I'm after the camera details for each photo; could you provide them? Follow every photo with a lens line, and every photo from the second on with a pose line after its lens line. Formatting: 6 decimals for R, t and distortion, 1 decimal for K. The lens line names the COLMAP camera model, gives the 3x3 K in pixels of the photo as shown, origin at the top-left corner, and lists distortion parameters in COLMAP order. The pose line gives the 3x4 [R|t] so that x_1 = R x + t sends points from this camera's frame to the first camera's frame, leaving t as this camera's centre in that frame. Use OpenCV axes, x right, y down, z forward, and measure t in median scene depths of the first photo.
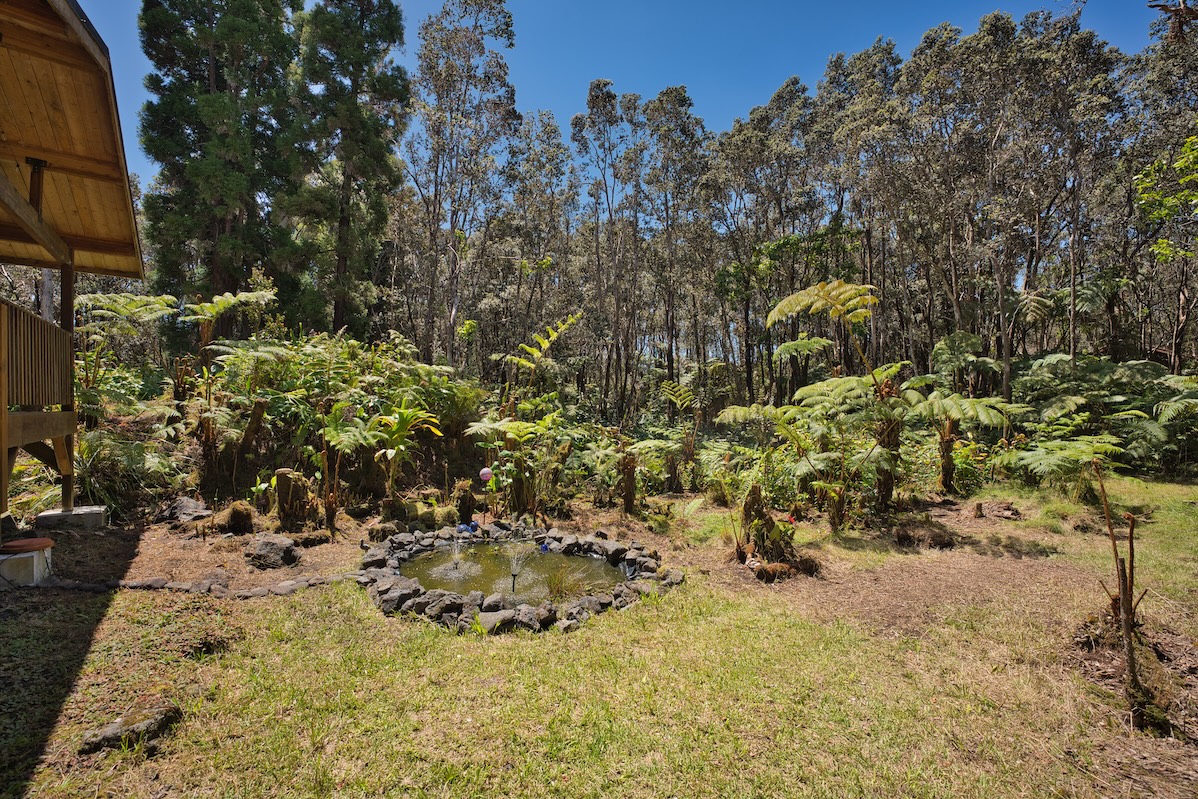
lens RADIAL K [[486.1, 0, 597.9], [0, 486.1, 404.0], [0, 0, 1]] dist [-0.024780, 0.001795]
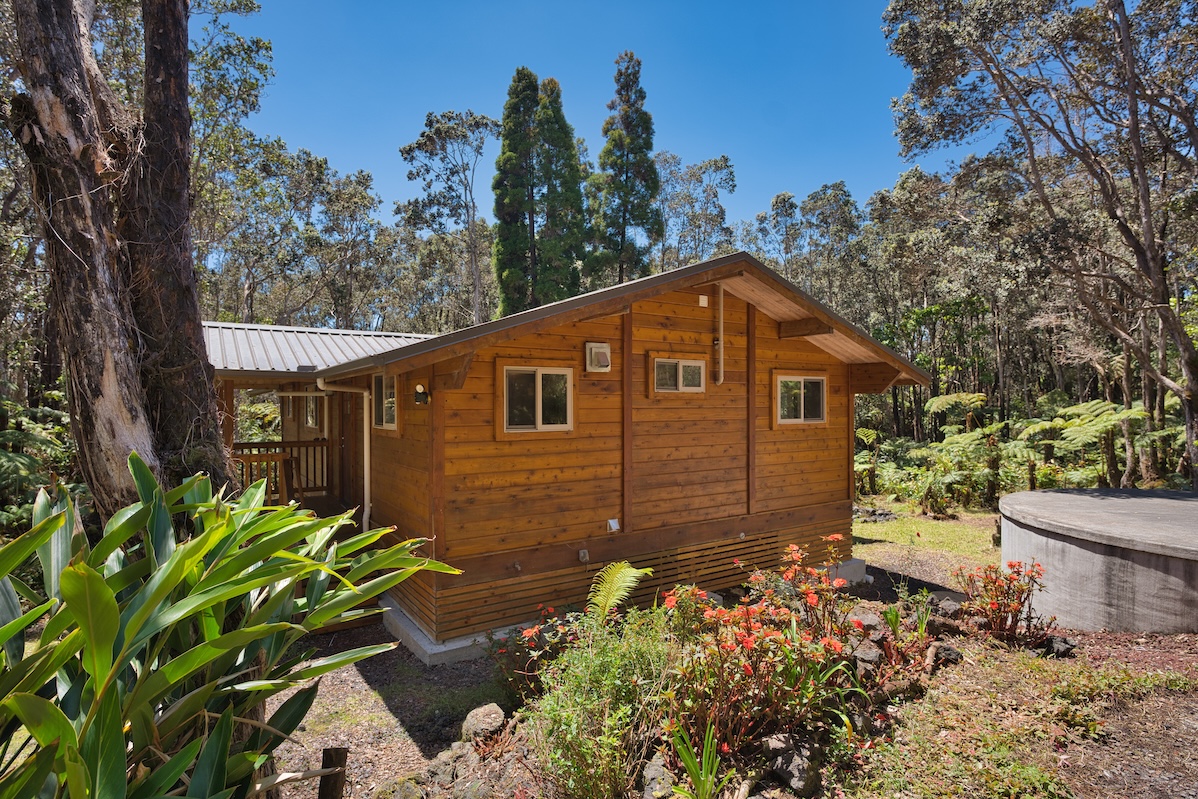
lens RADIAL K [[601.2, 0, 603.0], [0, 601.2, 402.7], [0, 0, 1]] dist [0.005394, 0.000008]
pose [[0.995118, -0.004645, -0.098579, -0.729291], [0.004355, 0.999986, -0.003161, -0.176951], [0.098593, 0.002716, 0.995124, -1.574760]]
